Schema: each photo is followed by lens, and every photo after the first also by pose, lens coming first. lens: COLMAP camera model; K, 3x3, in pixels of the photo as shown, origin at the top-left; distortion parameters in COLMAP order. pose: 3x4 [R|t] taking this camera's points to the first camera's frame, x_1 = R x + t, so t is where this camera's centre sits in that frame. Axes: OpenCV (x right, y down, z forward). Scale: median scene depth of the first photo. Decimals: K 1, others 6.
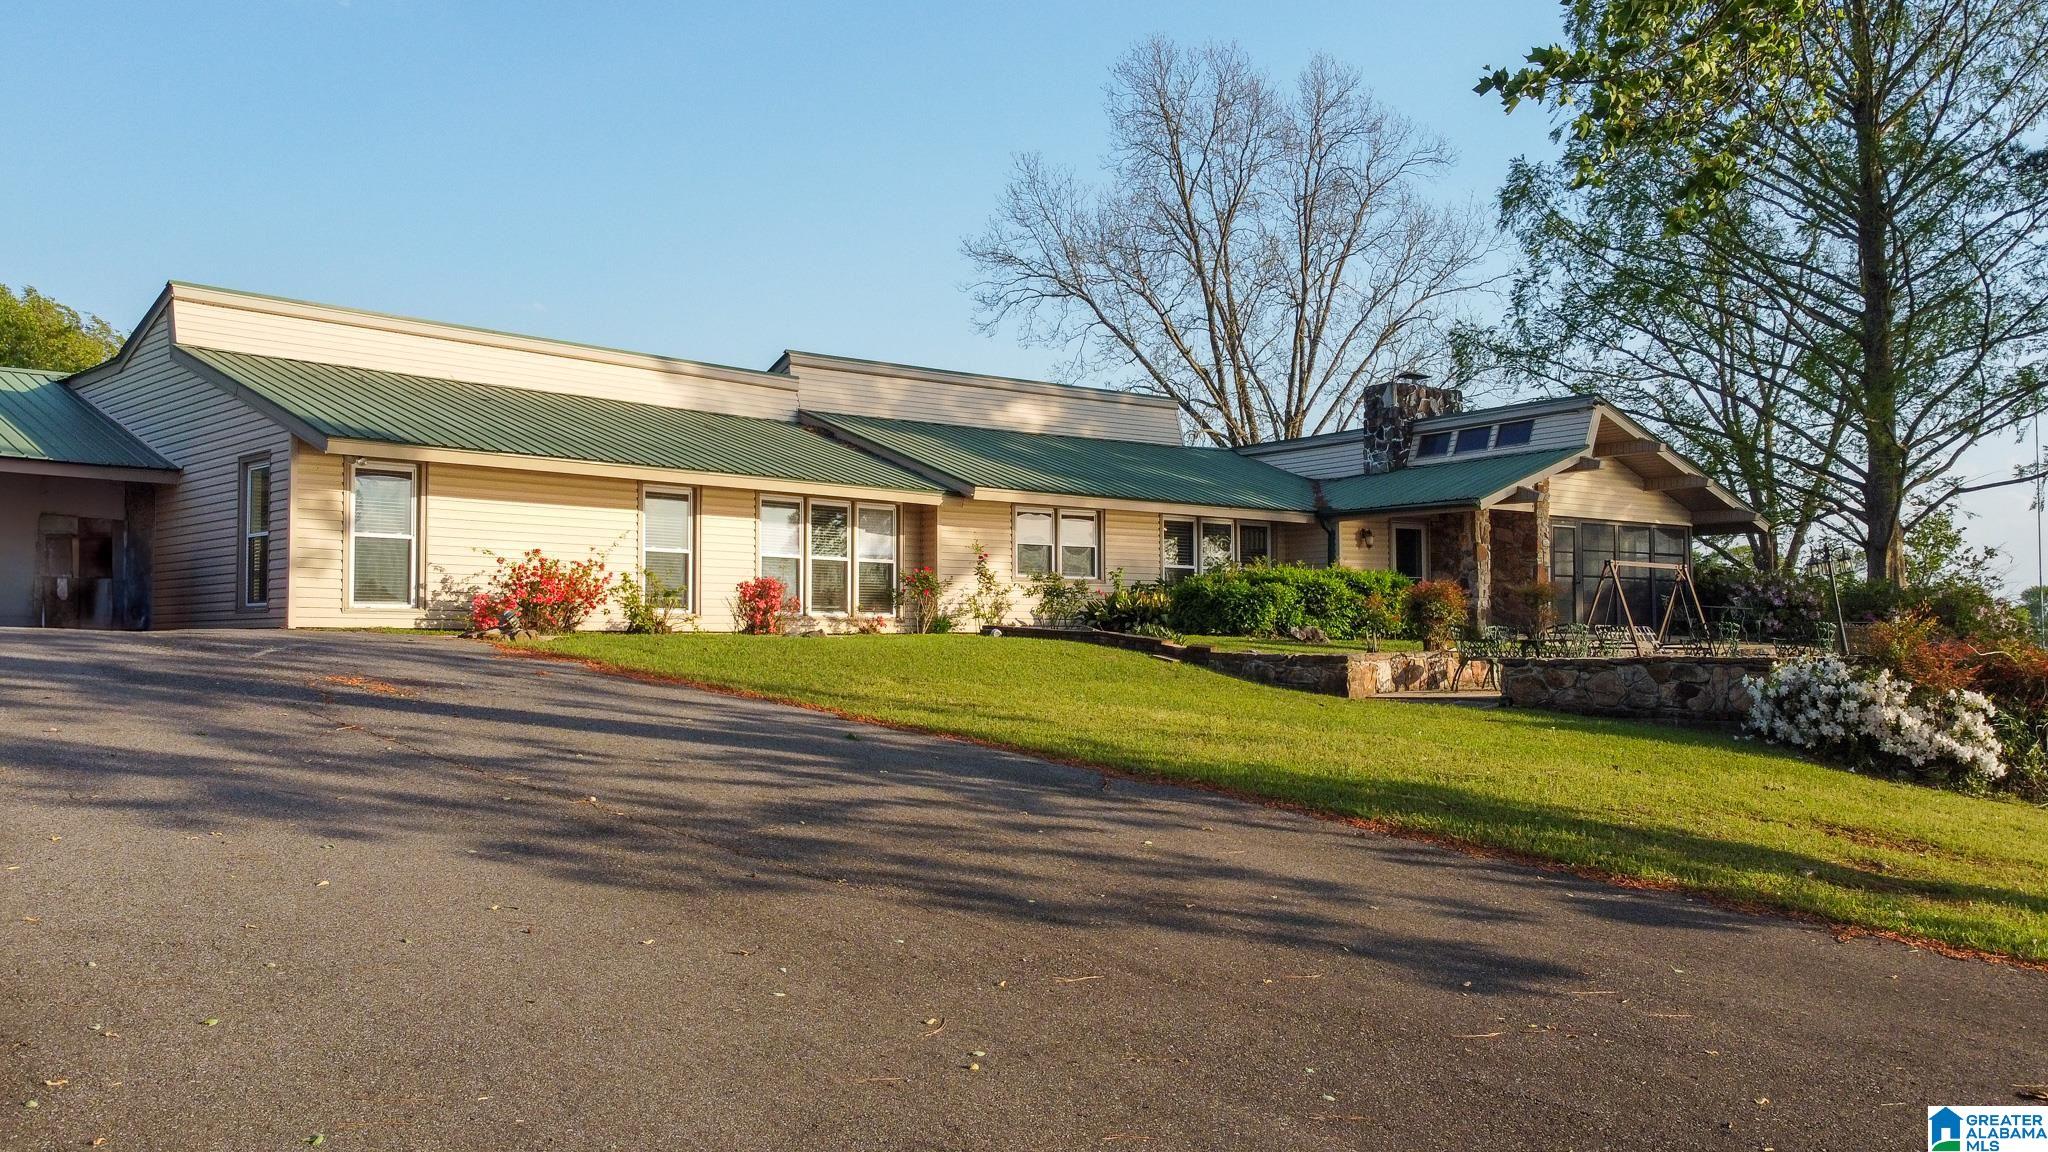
lens RADIAL K [[1561.7, 0, 1024.0], [0, 1561.7, 576.0], [0, 0, 1]] dist [-0.001713, -0.004497]
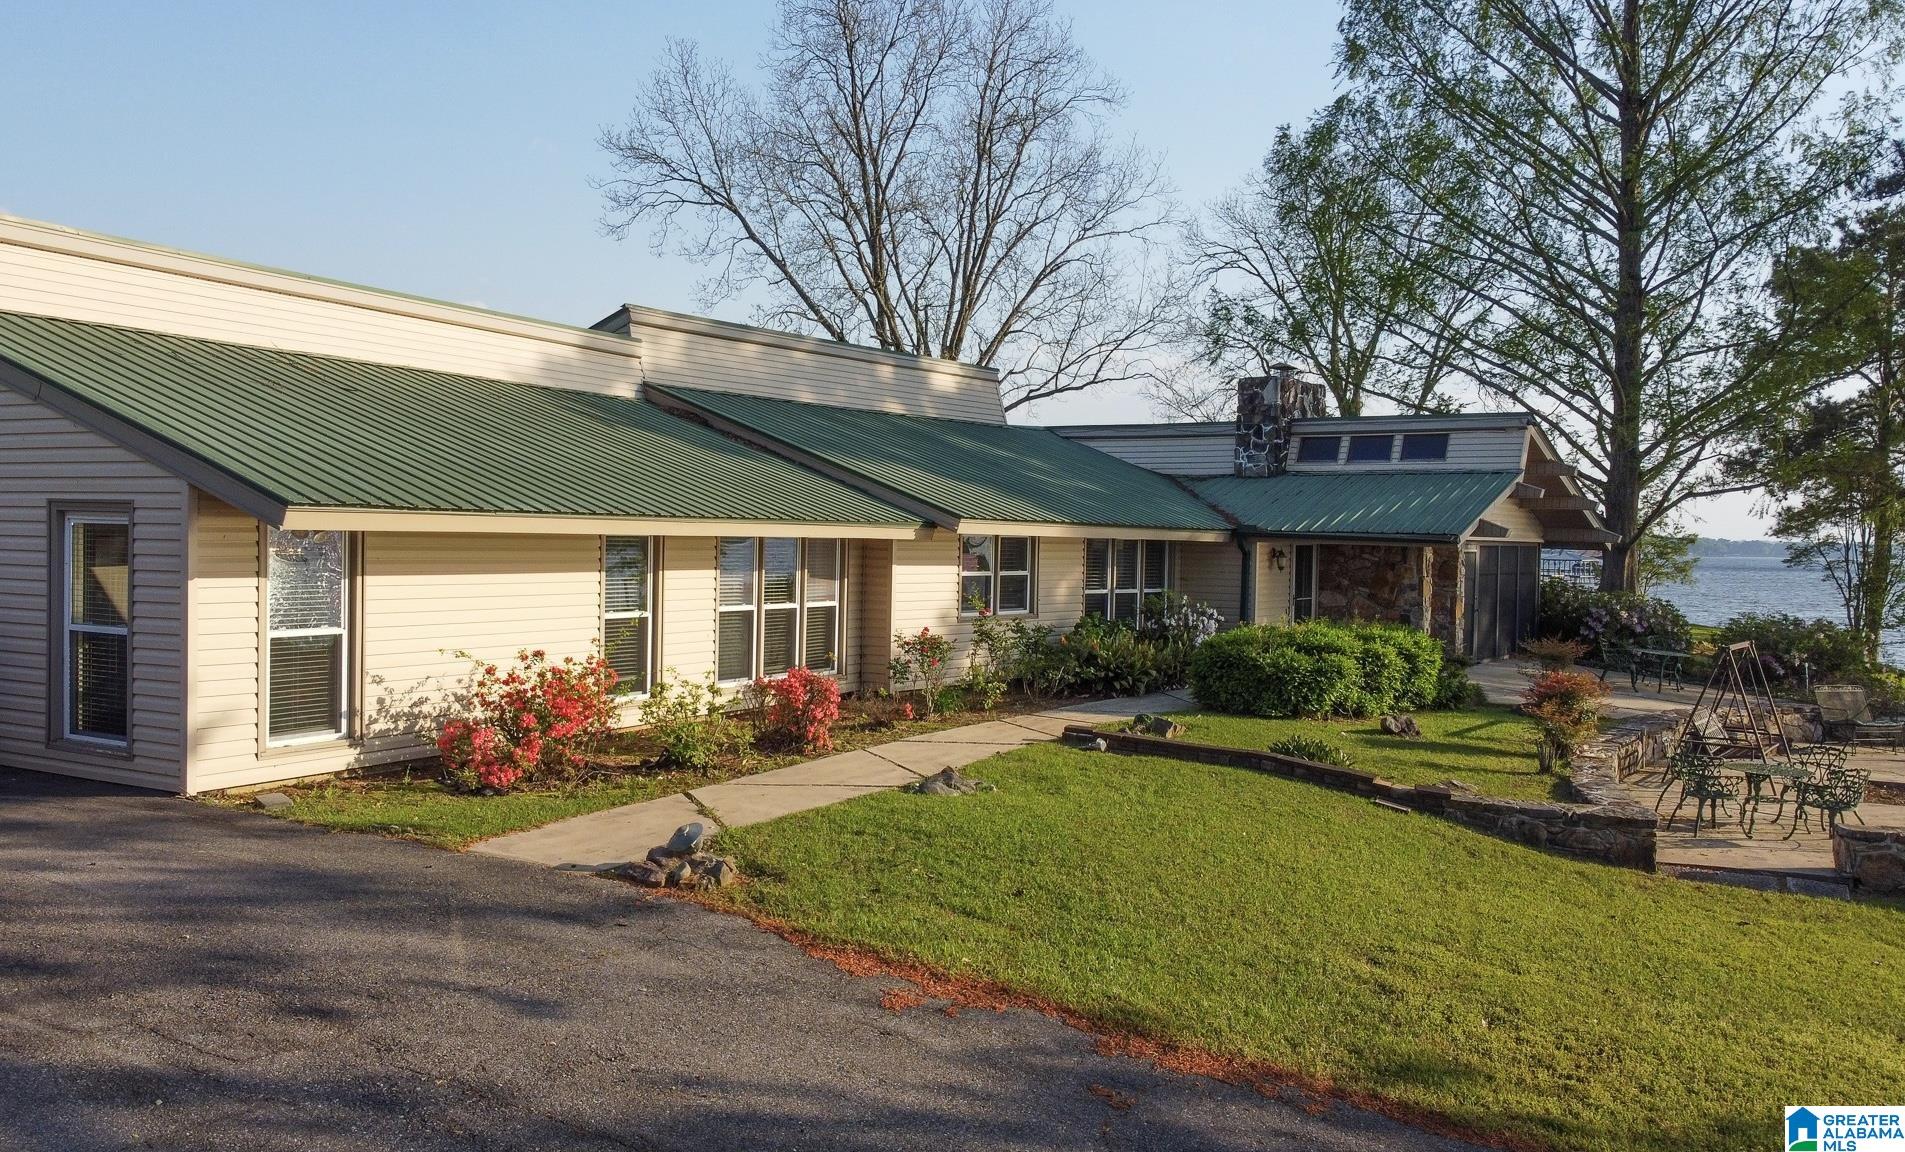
lens RADIAL K [[1566.7, 0, 929.9], [0, 1566.7, 486.4], [0, 0, 1]] dist [-0.001453, -0.007443]
pose [[0.956925, 0.033842, 0.288358, -0.231023], [-0.038929, 0.999171, 0.011922, -0.068516], [-0.287715, -0.022634, 0.957449, 0.201352]]
